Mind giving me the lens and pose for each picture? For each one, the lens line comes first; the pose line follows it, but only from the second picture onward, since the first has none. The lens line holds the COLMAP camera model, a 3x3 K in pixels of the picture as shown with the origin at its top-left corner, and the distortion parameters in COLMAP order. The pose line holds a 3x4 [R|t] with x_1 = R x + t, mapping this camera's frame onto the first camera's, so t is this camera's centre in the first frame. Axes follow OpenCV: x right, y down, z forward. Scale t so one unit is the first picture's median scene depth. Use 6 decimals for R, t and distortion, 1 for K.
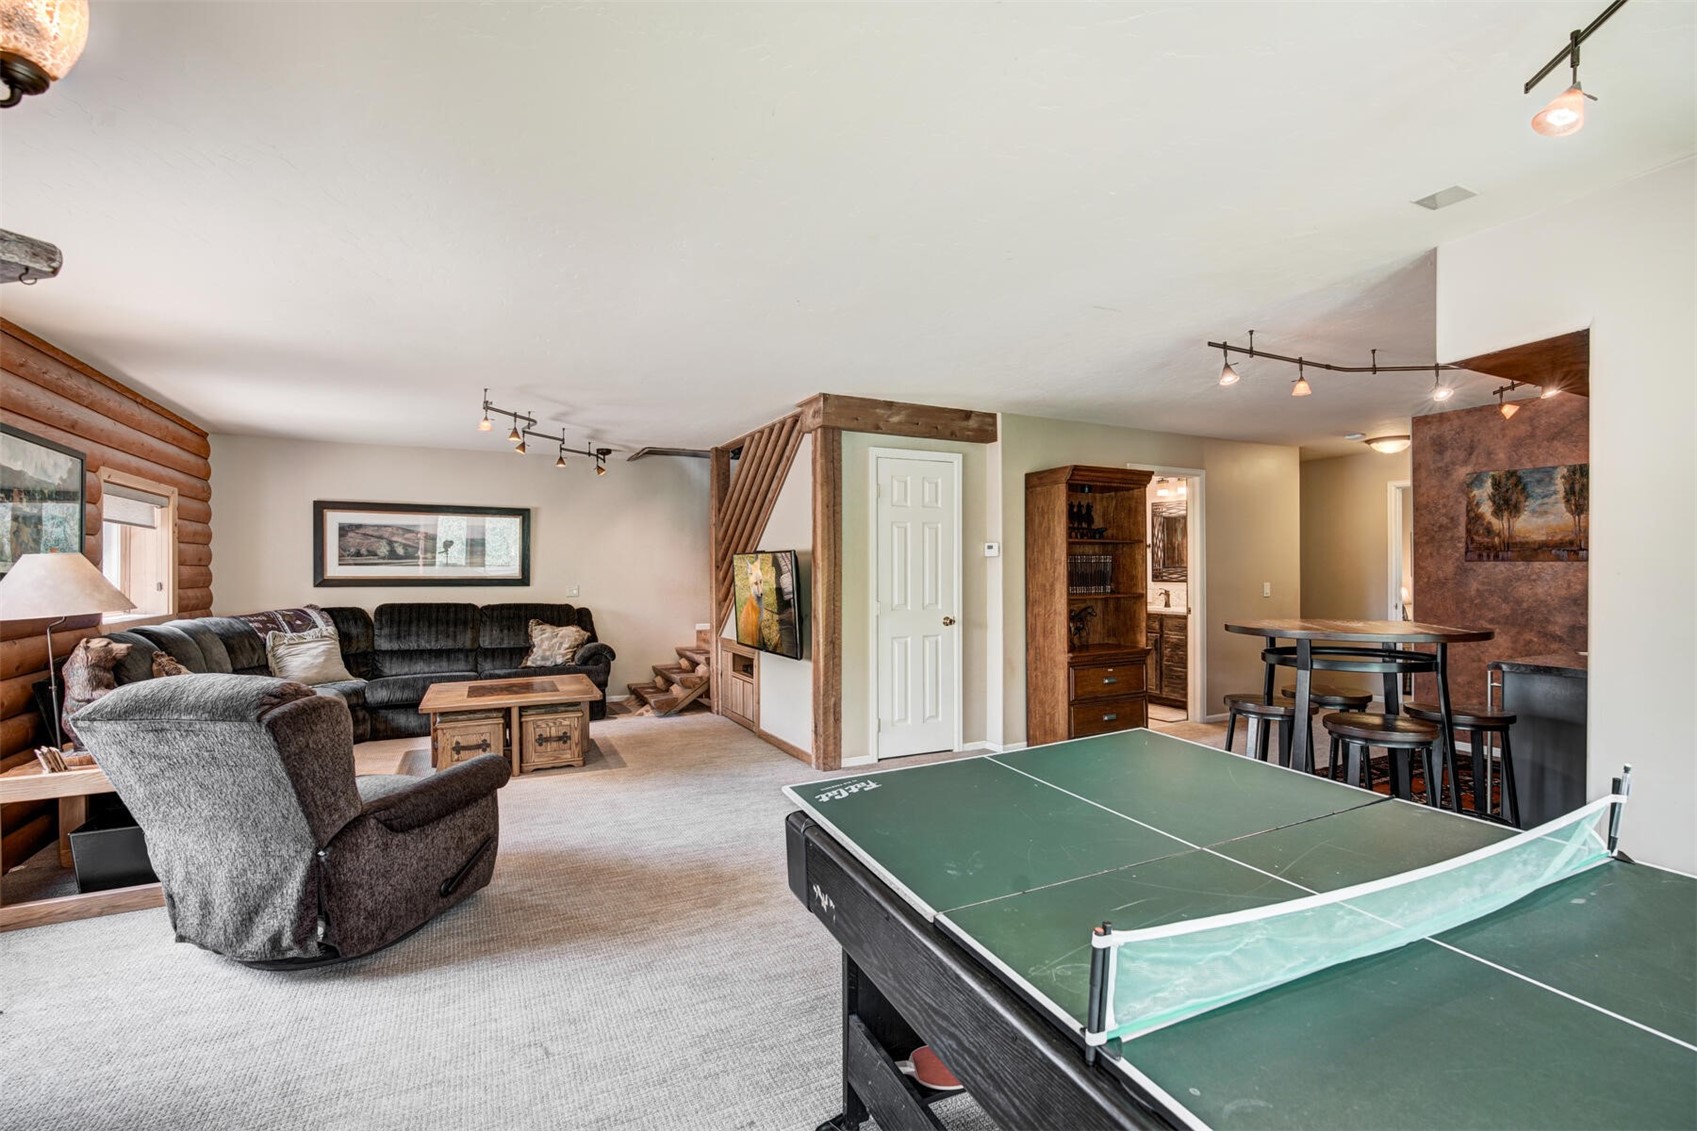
lens RADIAL K [[773.3, 0, 851.8], [0, 773.3, 567.8], [0, 0, 1]] dist [-0.005937, 0.001689]
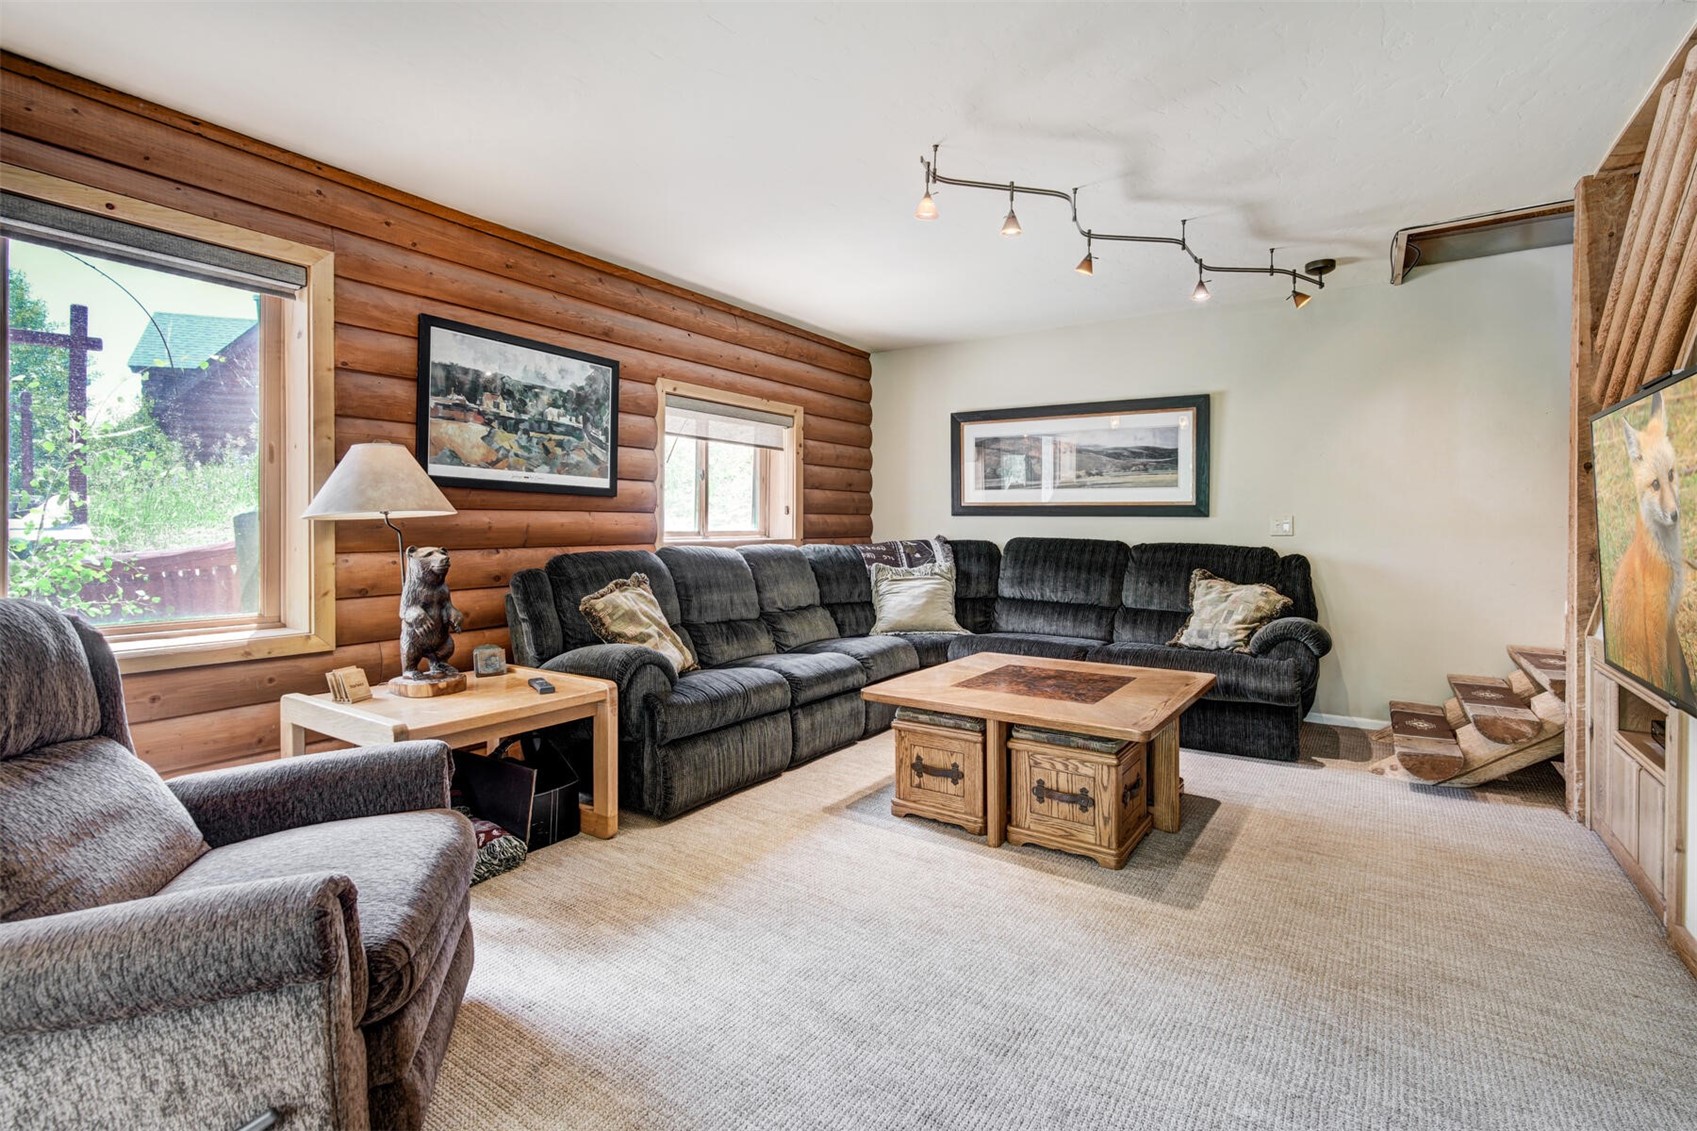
lens RADIAL K [[773.3, 0, 861.6], [0, 773.3, 527.4], [0, 0, 1]] dist [-0.005937, 0.001689]
pose [[0.490171, 0.007874, -0.871591, -0.005885], [-0.002166, 0.999967, 0.007816, 0.033800], [0.871624, -0.001943, 0.490171, 0.534822]]
